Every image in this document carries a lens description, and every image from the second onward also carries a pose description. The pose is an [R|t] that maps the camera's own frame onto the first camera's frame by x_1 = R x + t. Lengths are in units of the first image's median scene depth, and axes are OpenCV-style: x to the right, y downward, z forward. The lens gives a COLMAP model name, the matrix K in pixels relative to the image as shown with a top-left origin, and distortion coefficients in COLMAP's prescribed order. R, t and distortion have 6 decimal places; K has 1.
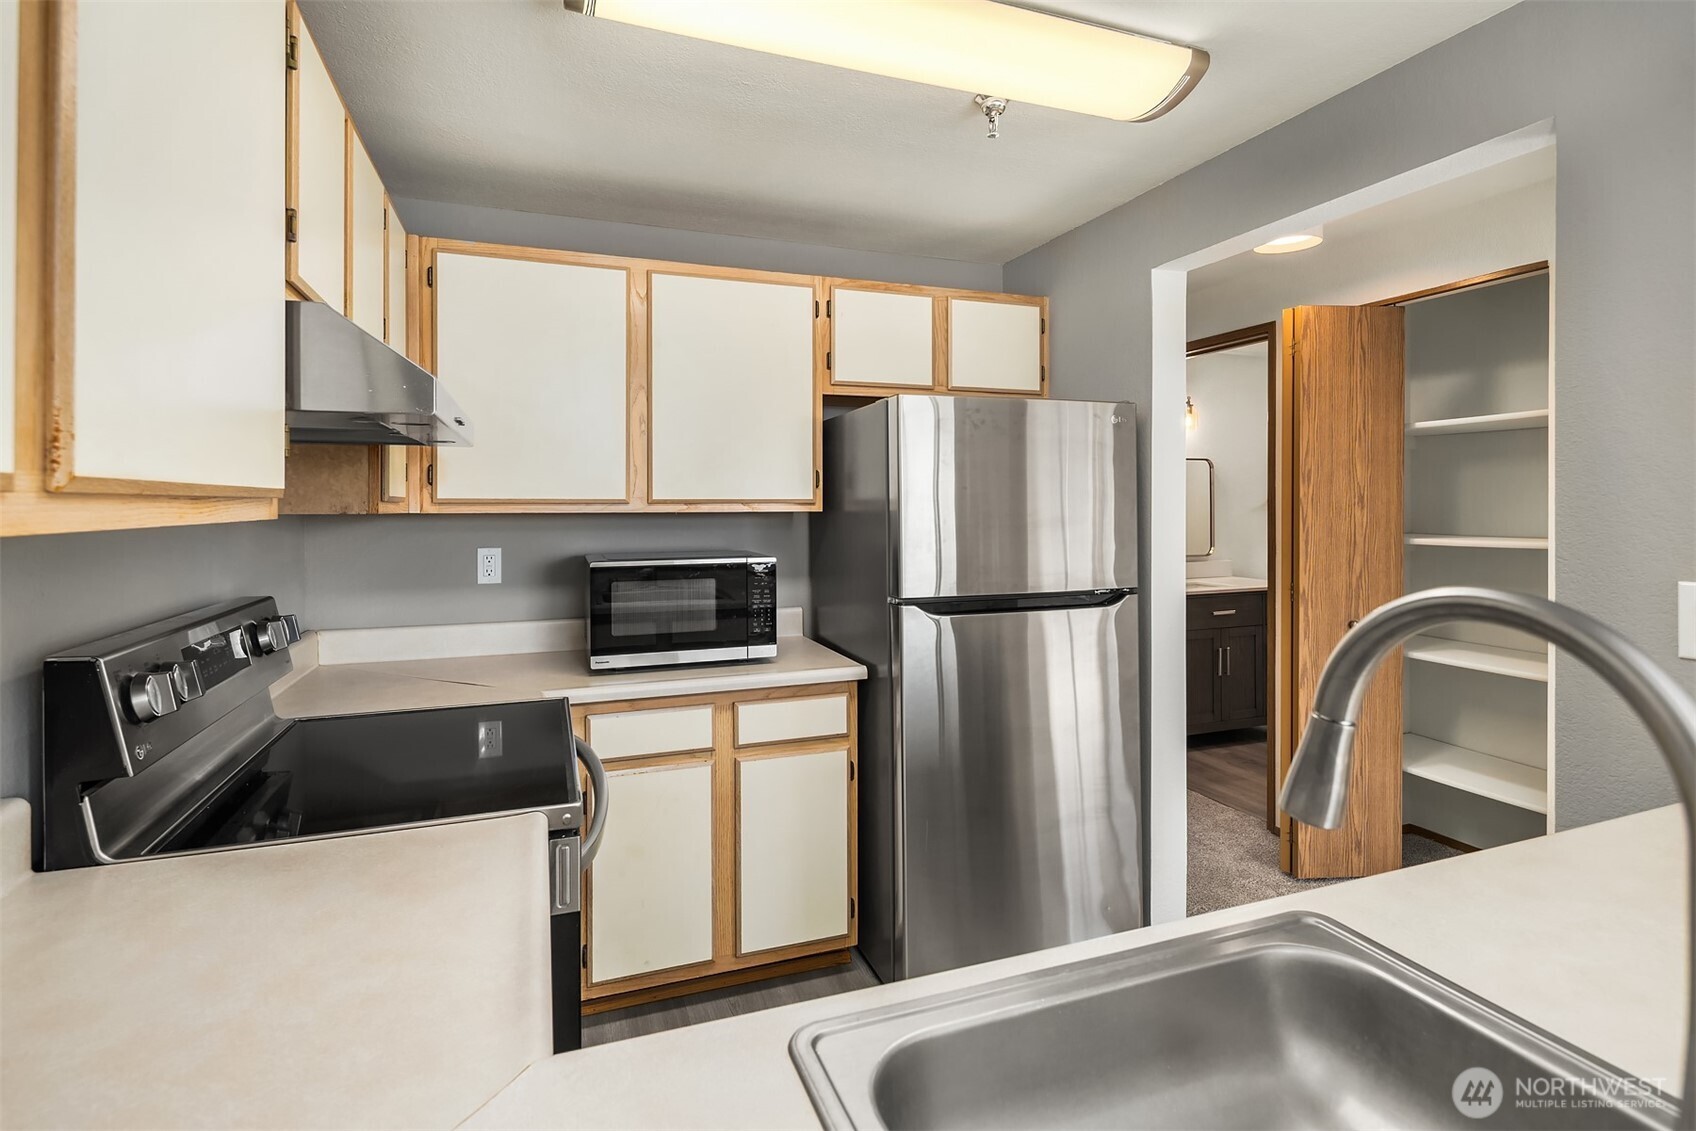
lens RADIAL K [[811.7, 0, 848.0], [0, 811.7, 565.5], [0, 0, 1]] dist [0.003703, 0.000195]
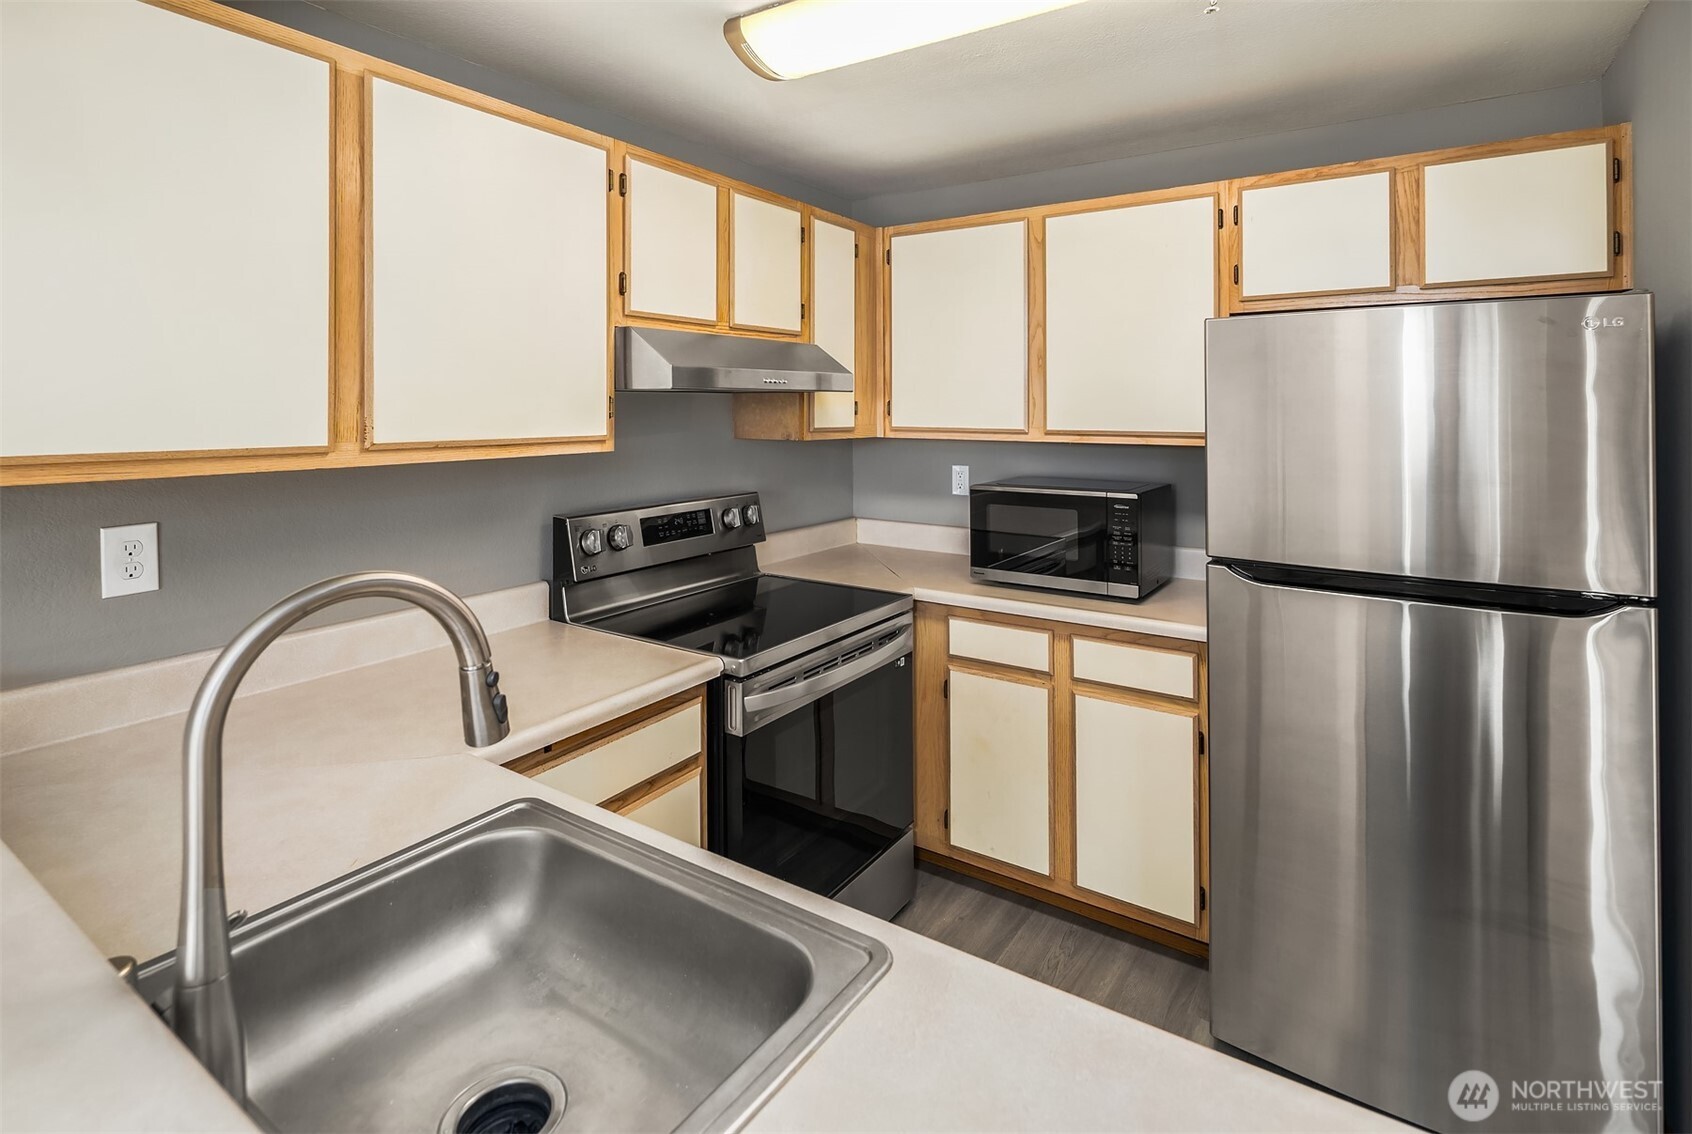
lens RADIAL K [[816.3, 0, 848.6], [0, 816.3, 476.0], [0, 0, 1]] dist [-0.004213, 0.000348]
pose [[0.596662, 0.069045, -0.799517, 0.470810], [-0.061172, 0.997306, 0.040474, -0.049573], [0.800158, 0.024759, 0.599278, 0.158449]]
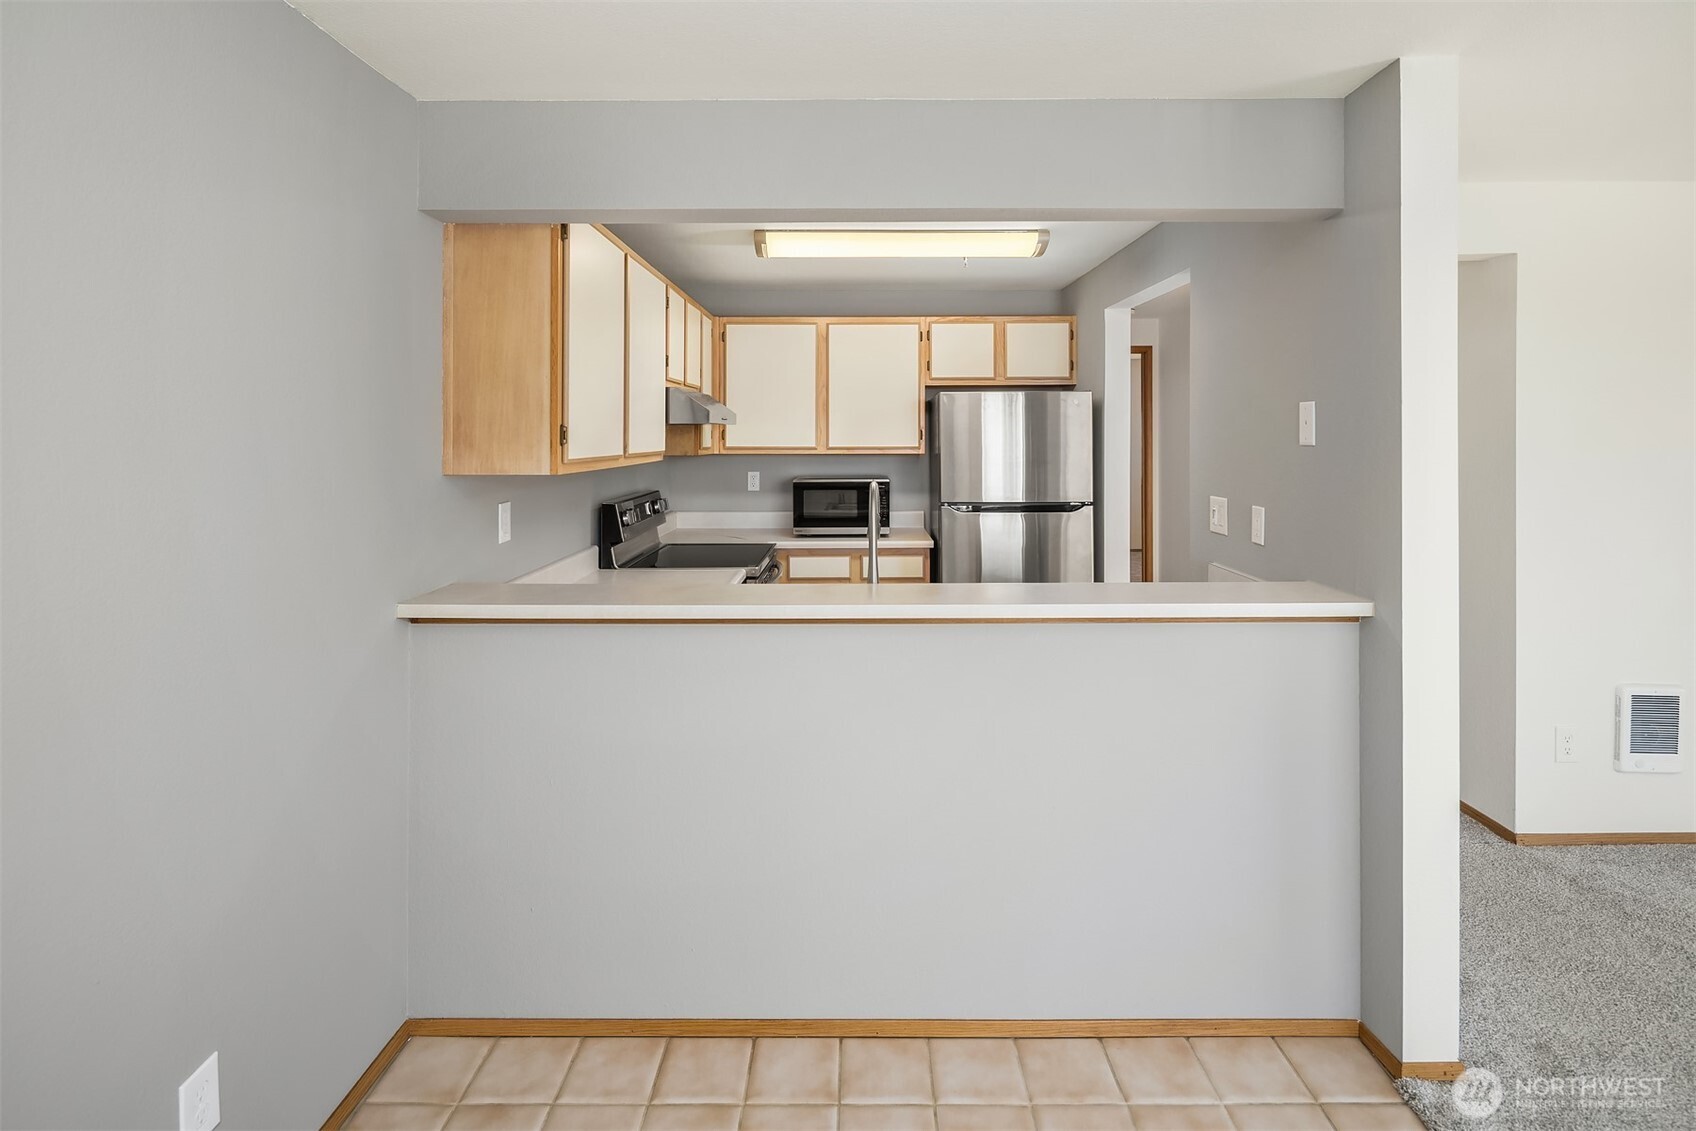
lens RADIAL K [[811.7, 0, 848.0], [0, 811.7, 565.5], [0, 0, 1]] dist [0.003703, 0.000195]
pose [[0.930675, 0.057086, -0.361365, 0.495537], [-0.024954, 0.995356, 0.092971, 0.015828], [0.364994, -0.077508, 0.927778, -0.744149]]
